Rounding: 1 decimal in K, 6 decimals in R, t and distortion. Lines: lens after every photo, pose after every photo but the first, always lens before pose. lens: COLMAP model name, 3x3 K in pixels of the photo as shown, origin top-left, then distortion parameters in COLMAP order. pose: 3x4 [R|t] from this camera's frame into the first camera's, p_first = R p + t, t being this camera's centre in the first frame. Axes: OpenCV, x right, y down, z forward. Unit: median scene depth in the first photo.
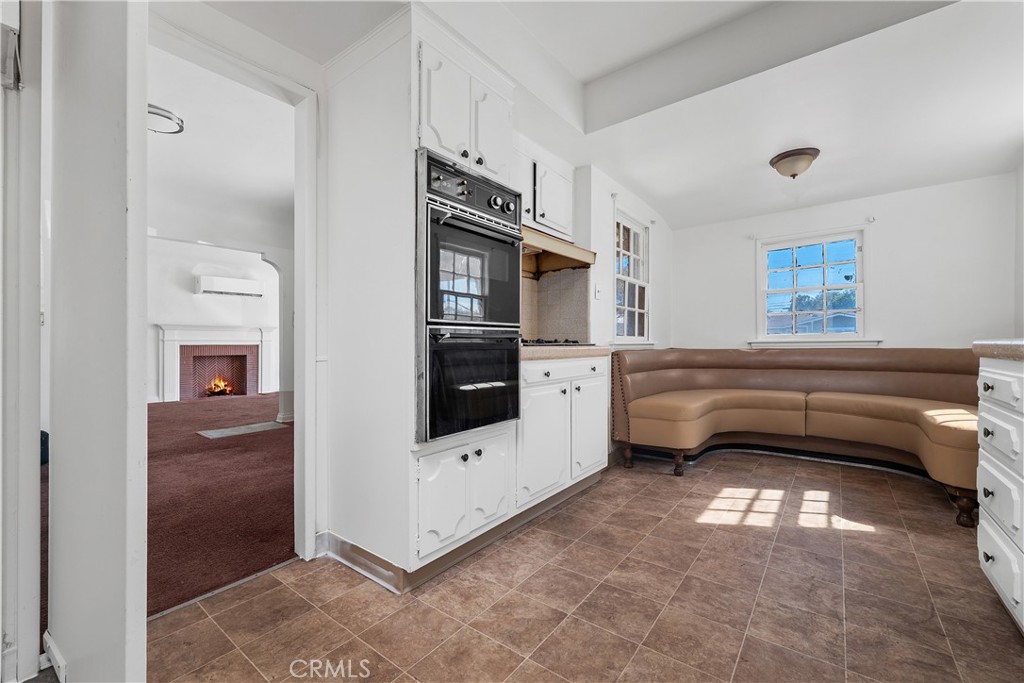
lens RADIAL K [[417.3, 0, 513.8], [0, 417.3, 349.1], [0, 0, 1]] dist [-0.000235, 0.000353]
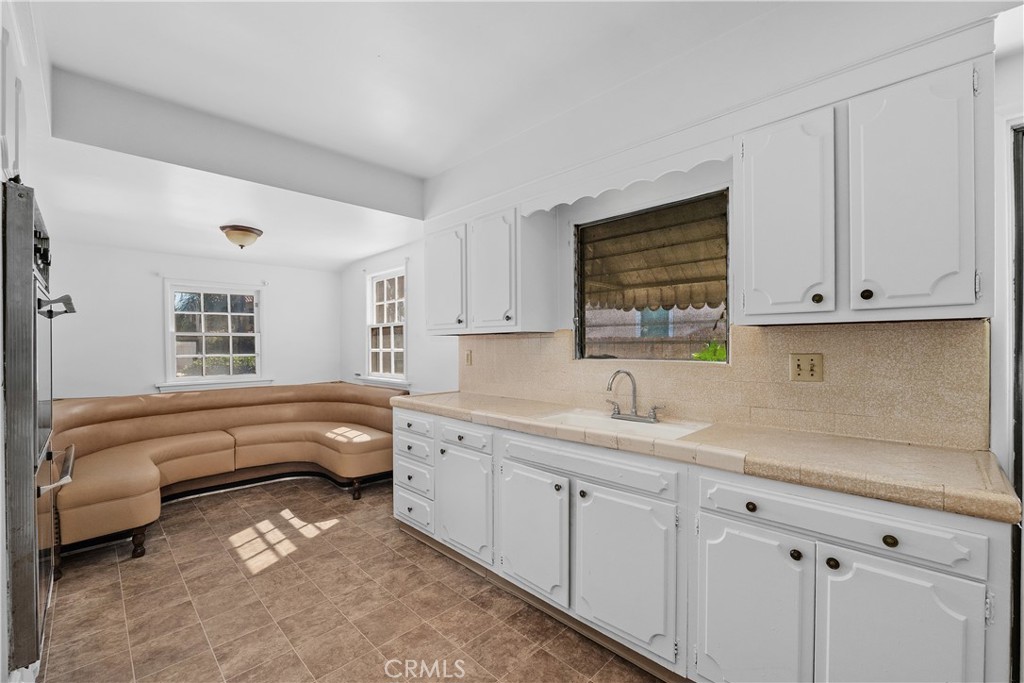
lens RADIAL K [[429.1, 0, 511.9], [0, 429.1, 348.0], [0, 0, 1]] dist [-0.002966, -0.000553]
pose [[0.135062, 0.003404, 0.990831, -0.416477], [0.010381, 0.999934, -0.004850, -0.129370], [-0.990783, 0.010941, 0.135018, 0.108677]]
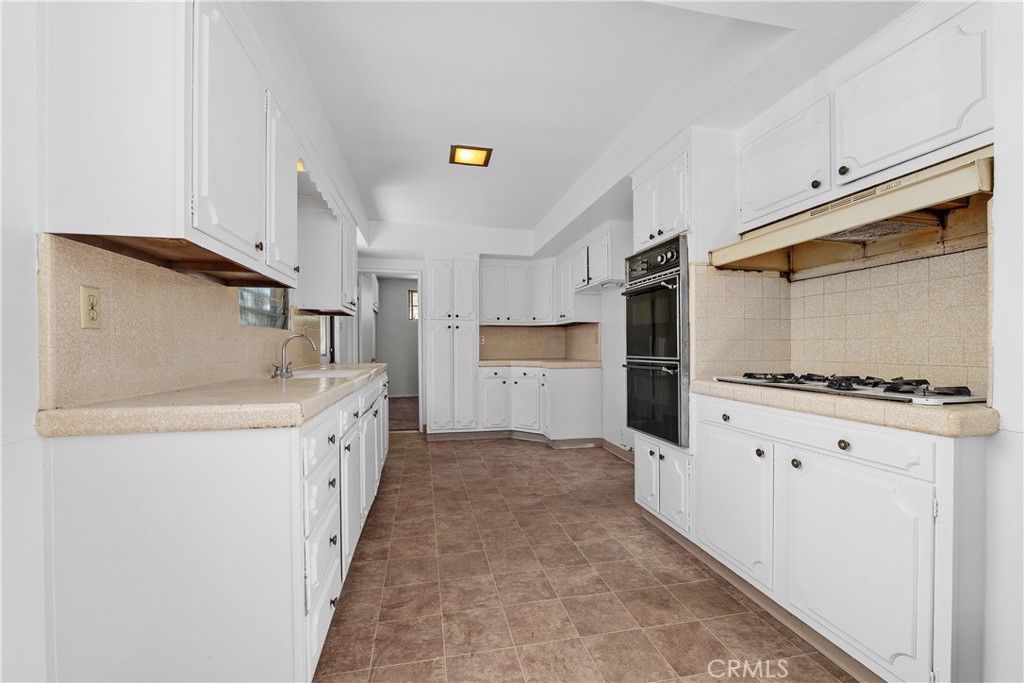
lens RADIAL K [[429.1, 0, 511.9], [0, 429.1, 348.0], [0, 0, 1]] dist [-0.002966, -0.000553]
pose [[-0.650039, 0.011759, -0.759810, 0.806059], [0.002999, 0.999912, 0.012909, -0.072623], [0.759895, 0.006113, -0.650017, 0.989411]]
